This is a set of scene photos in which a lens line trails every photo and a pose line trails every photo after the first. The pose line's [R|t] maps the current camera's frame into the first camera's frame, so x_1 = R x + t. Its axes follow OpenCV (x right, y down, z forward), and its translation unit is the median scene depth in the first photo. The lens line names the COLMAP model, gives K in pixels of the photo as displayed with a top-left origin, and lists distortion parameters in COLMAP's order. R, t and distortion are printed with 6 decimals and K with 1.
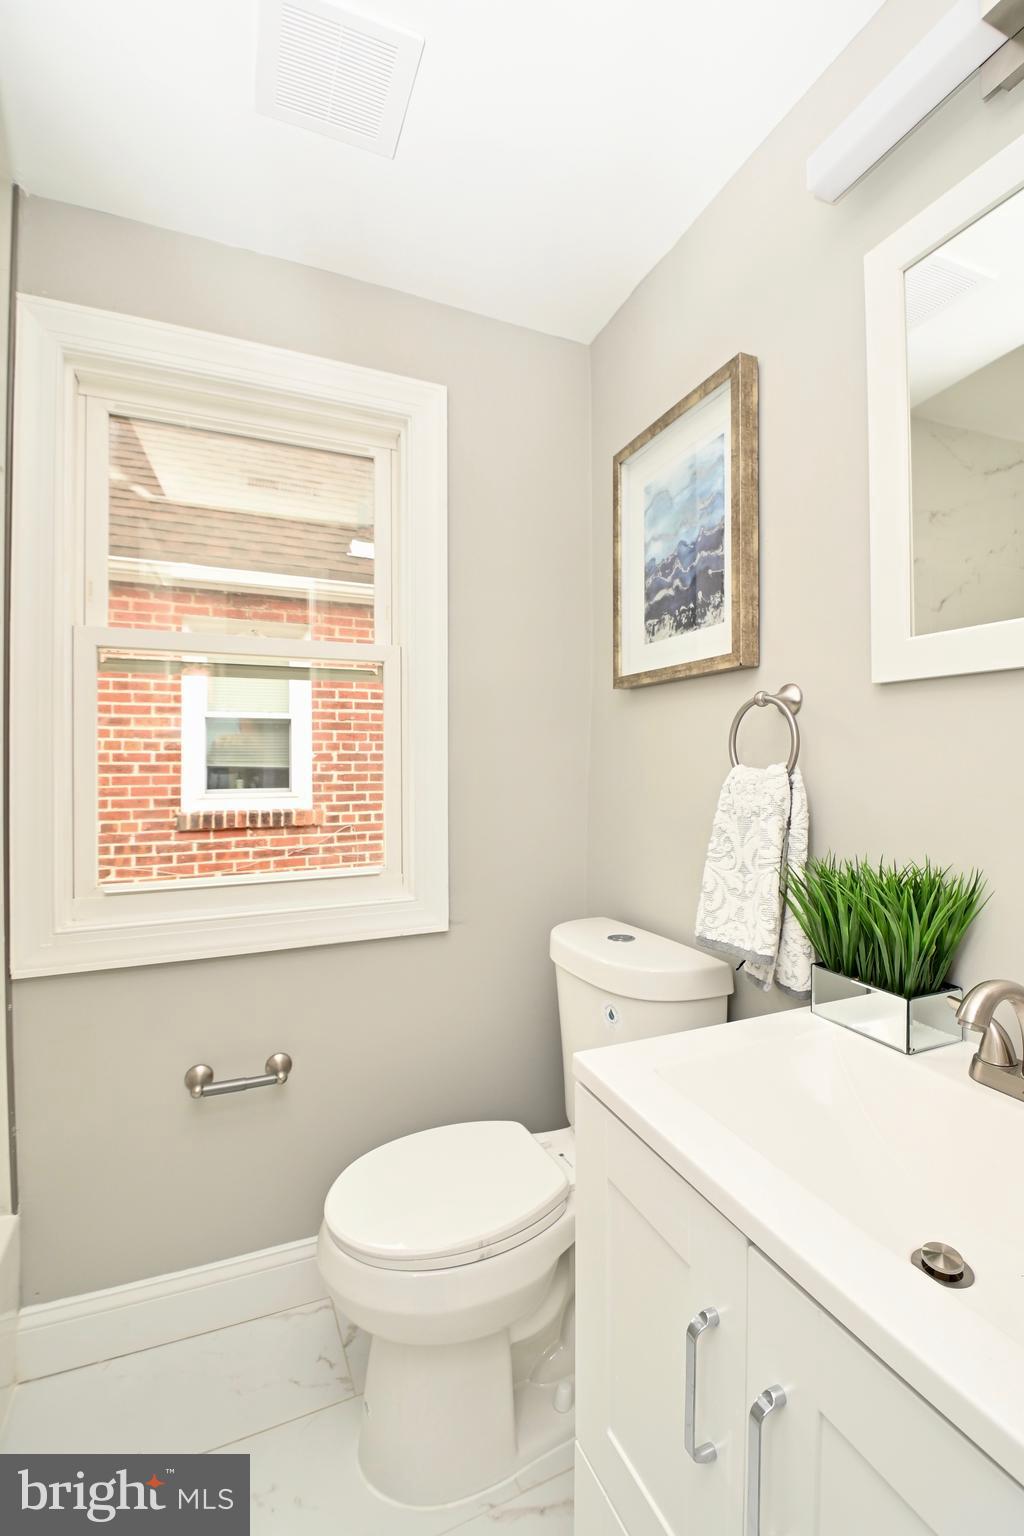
lens RADIAL K [[672.0, 0, 533.0], [0, 672.0, 759.7], [0, 0, 1]] dist [0.016688, -0.024907]
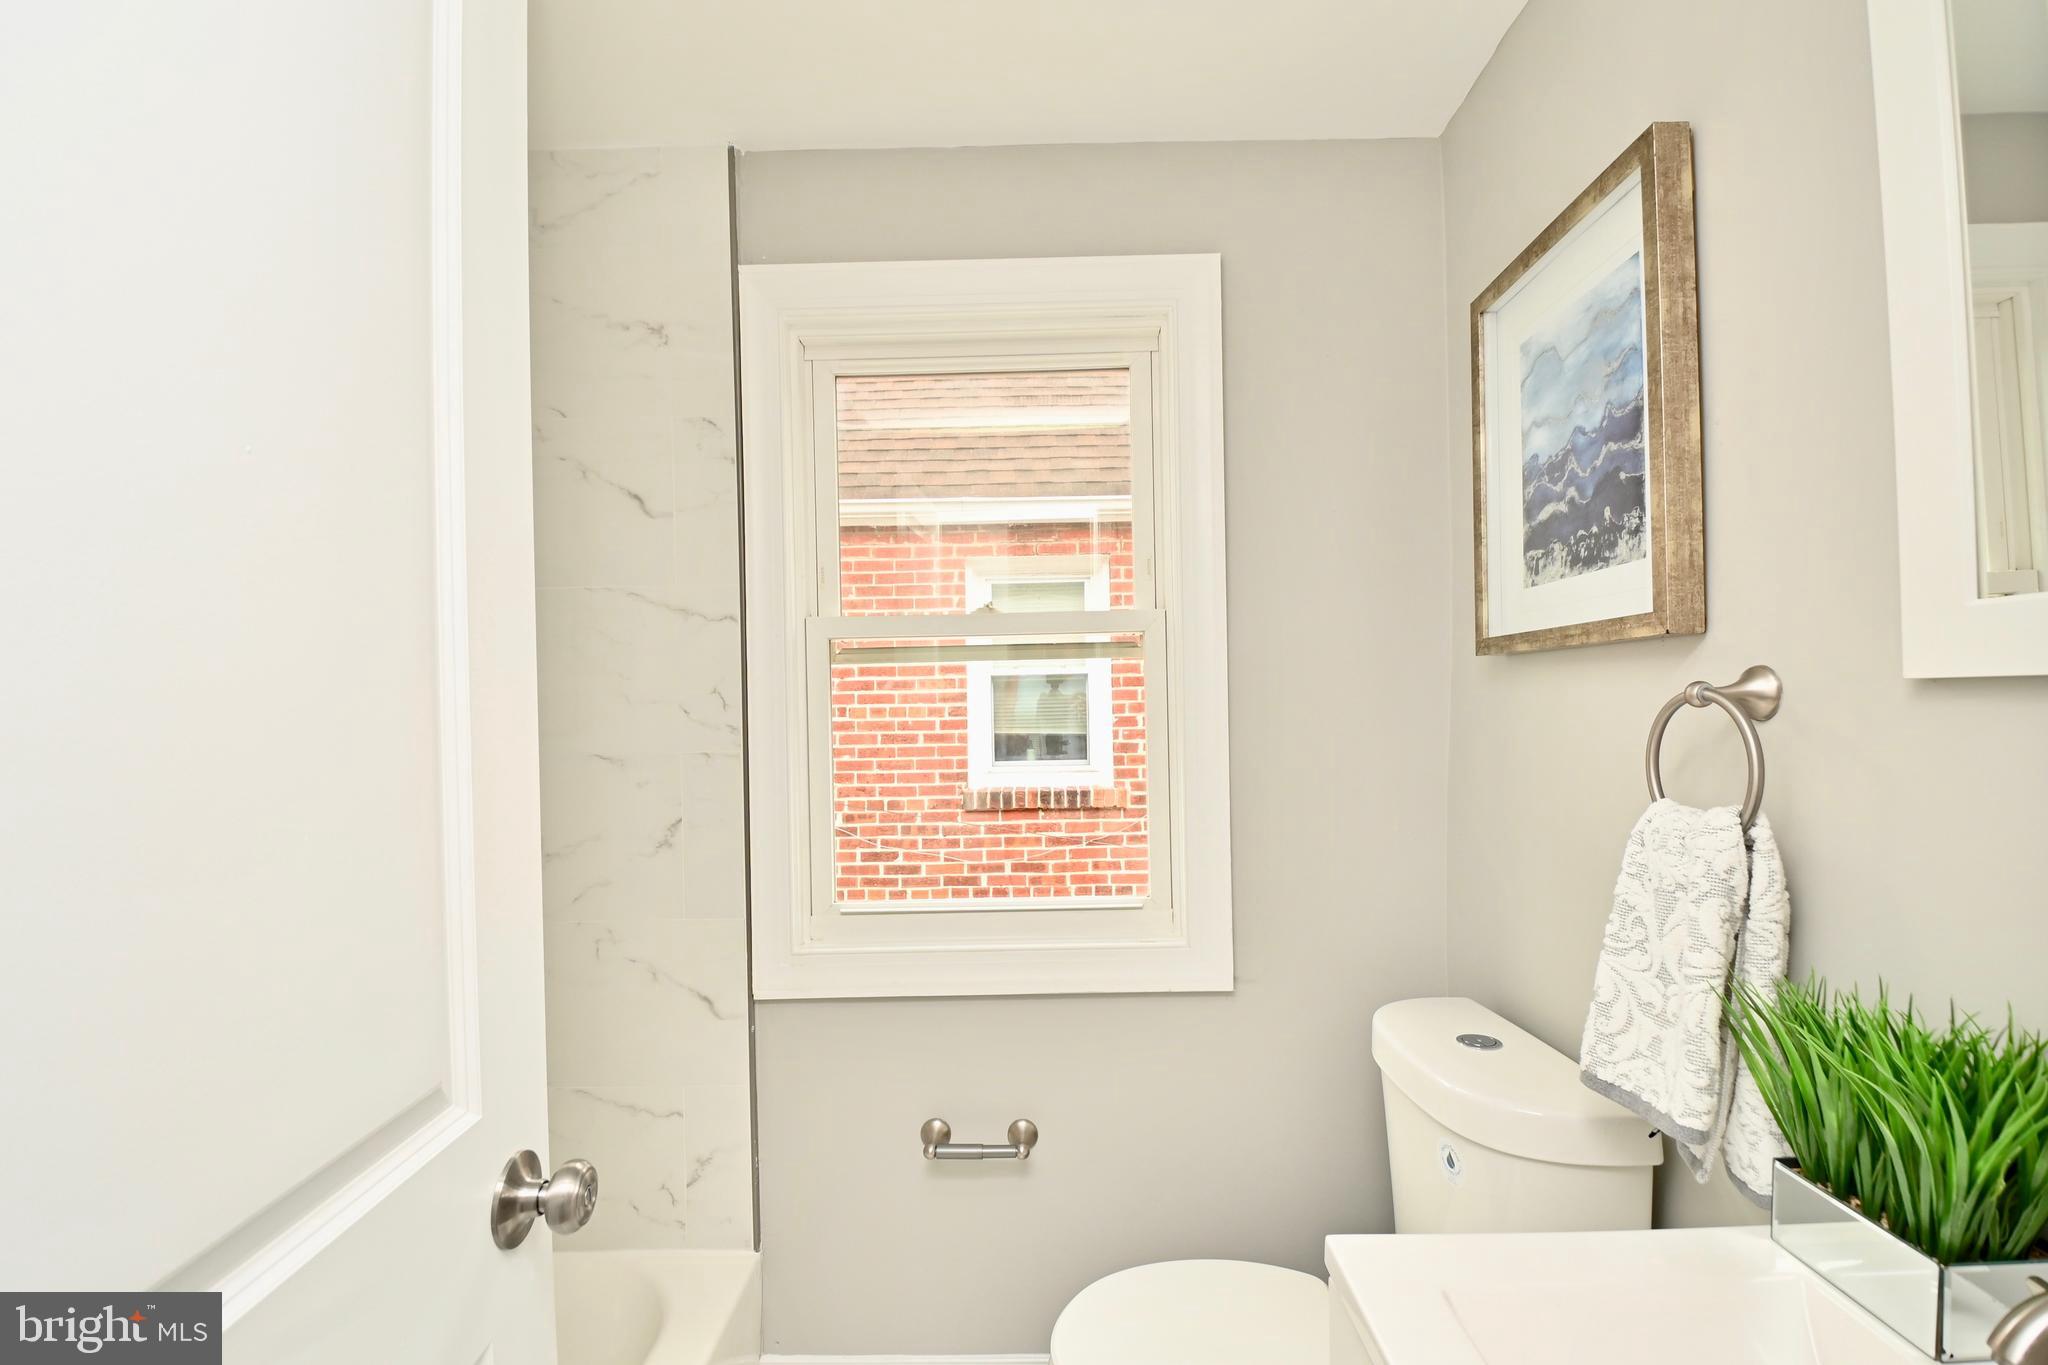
lens RADIAL K [[896.0, 0, 1041.5], [0, 896.0, 712.8], [0, 0, 1]] dist [0.016688, -0.024907]
pose [[0.908442, -0.012452, -0.417825, 0.113122], [0.017026, 0.999829, 0.007221, -0.071731], [0.417663, -0.013674, 0.908499, 0.022481]]
